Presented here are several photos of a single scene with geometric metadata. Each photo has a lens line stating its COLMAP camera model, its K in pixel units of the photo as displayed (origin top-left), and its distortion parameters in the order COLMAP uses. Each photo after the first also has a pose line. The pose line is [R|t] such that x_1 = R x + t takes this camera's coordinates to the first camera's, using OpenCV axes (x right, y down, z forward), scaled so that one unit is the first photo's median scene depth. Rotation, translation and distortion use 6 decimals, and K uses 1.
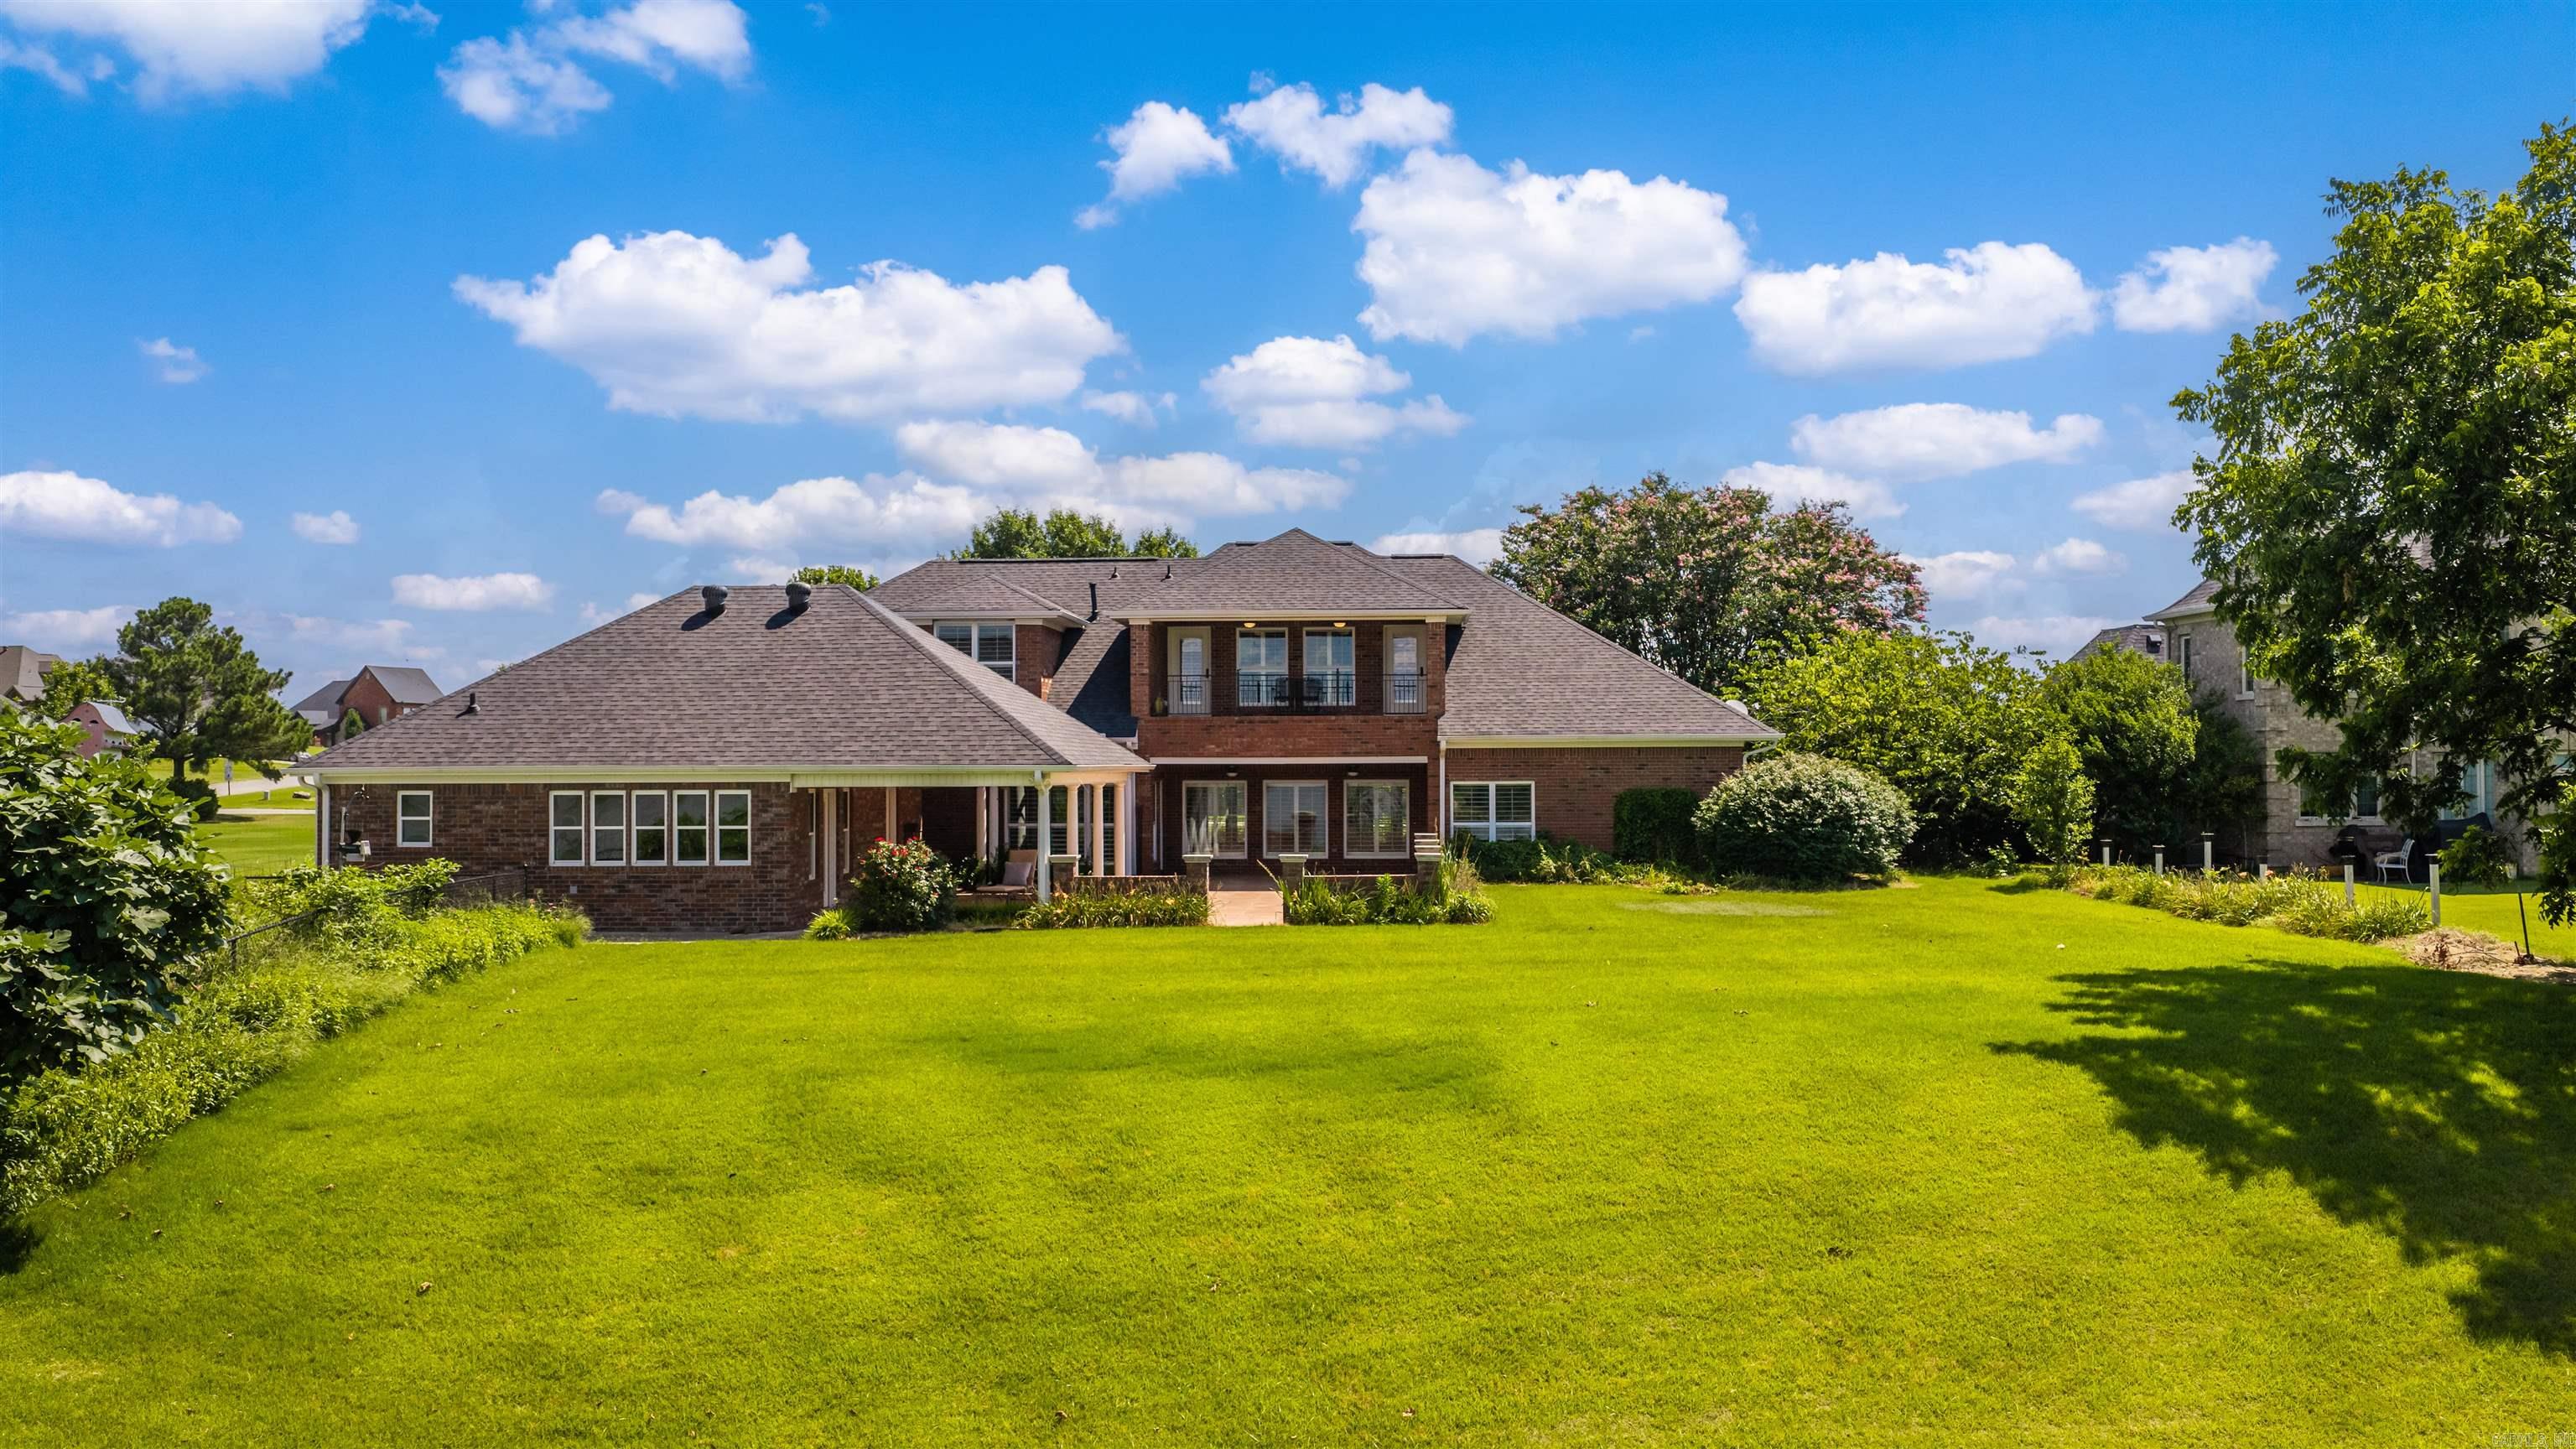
lens RADIAL K [[2113.1, 0, 1288.0], [0, 2113.1, 724.5], [0, 0, 1]] dist [0.020167, -0.041656]
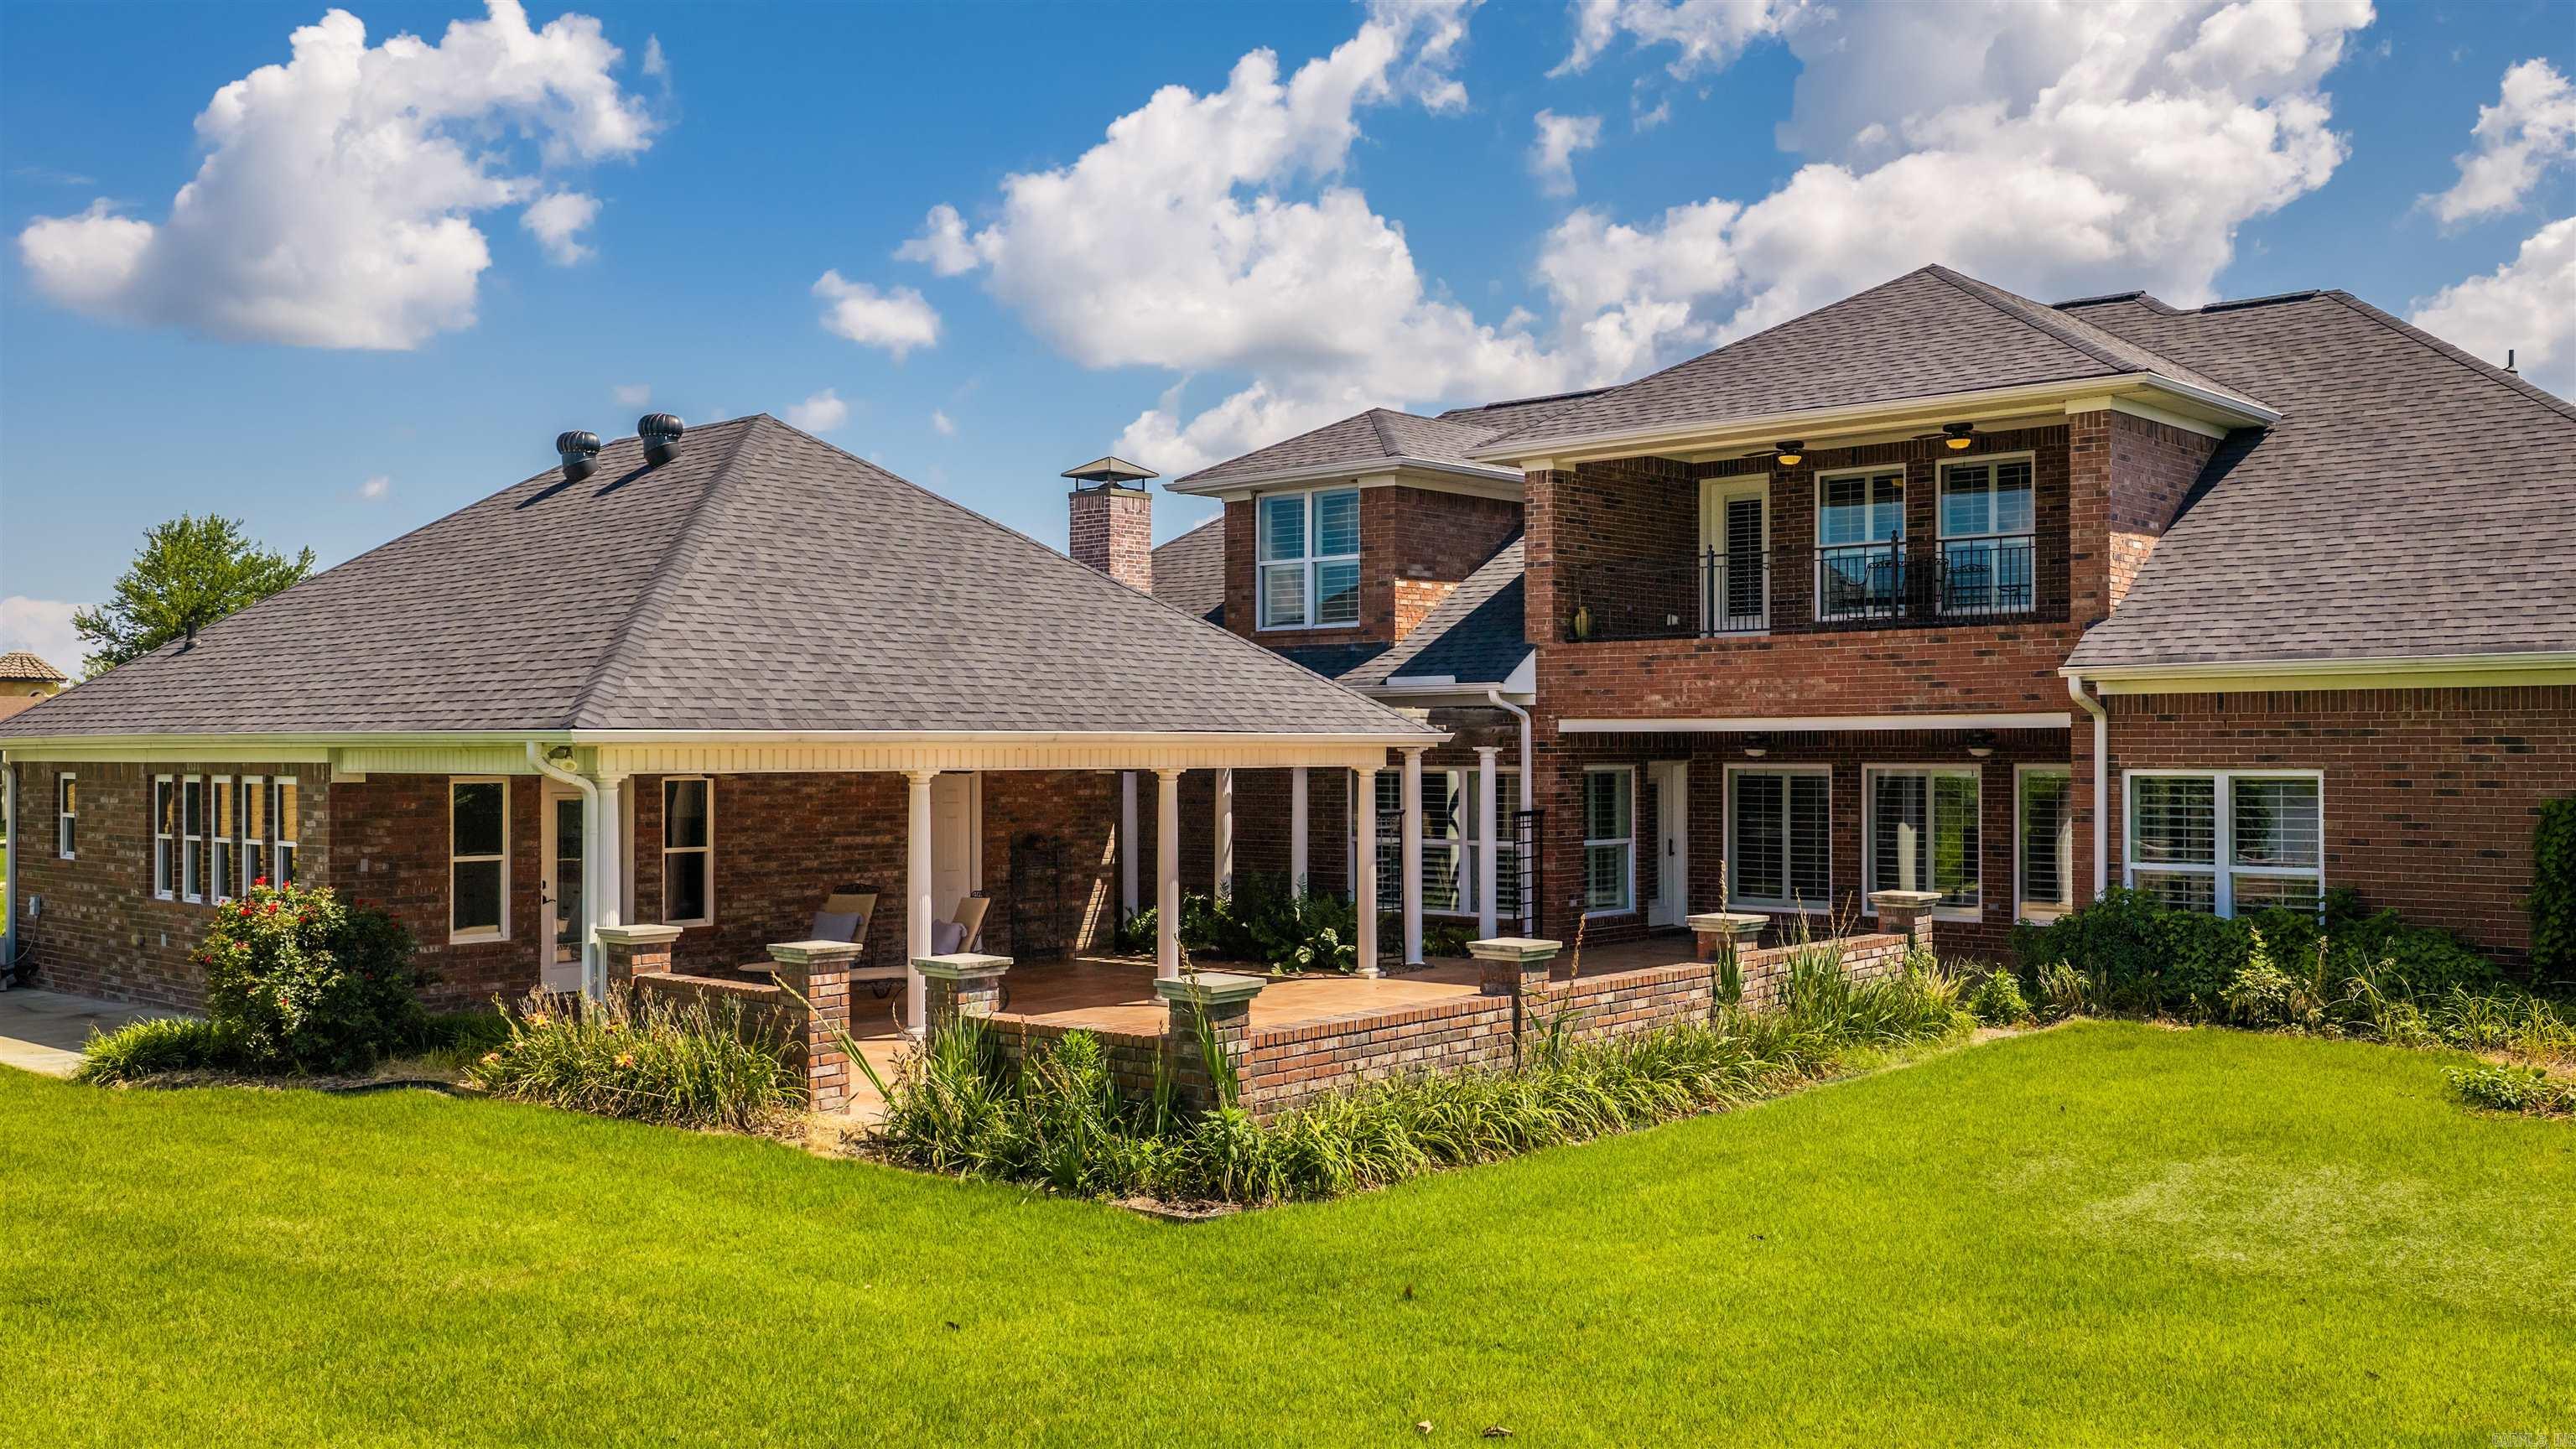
lens RADIAL K [[2113.1, 0, 1288.0], [0, 2113.1, 724.5], [0, 0, 1]] dist [0.020167, -0.041656]
pose [[0.770453, -0.003948, -0.637484, 0.226600], [0.011096, 0.999912, 0.007218, 0.012500], [0.637400, -0.012635, 0.770429, 0.551434]]
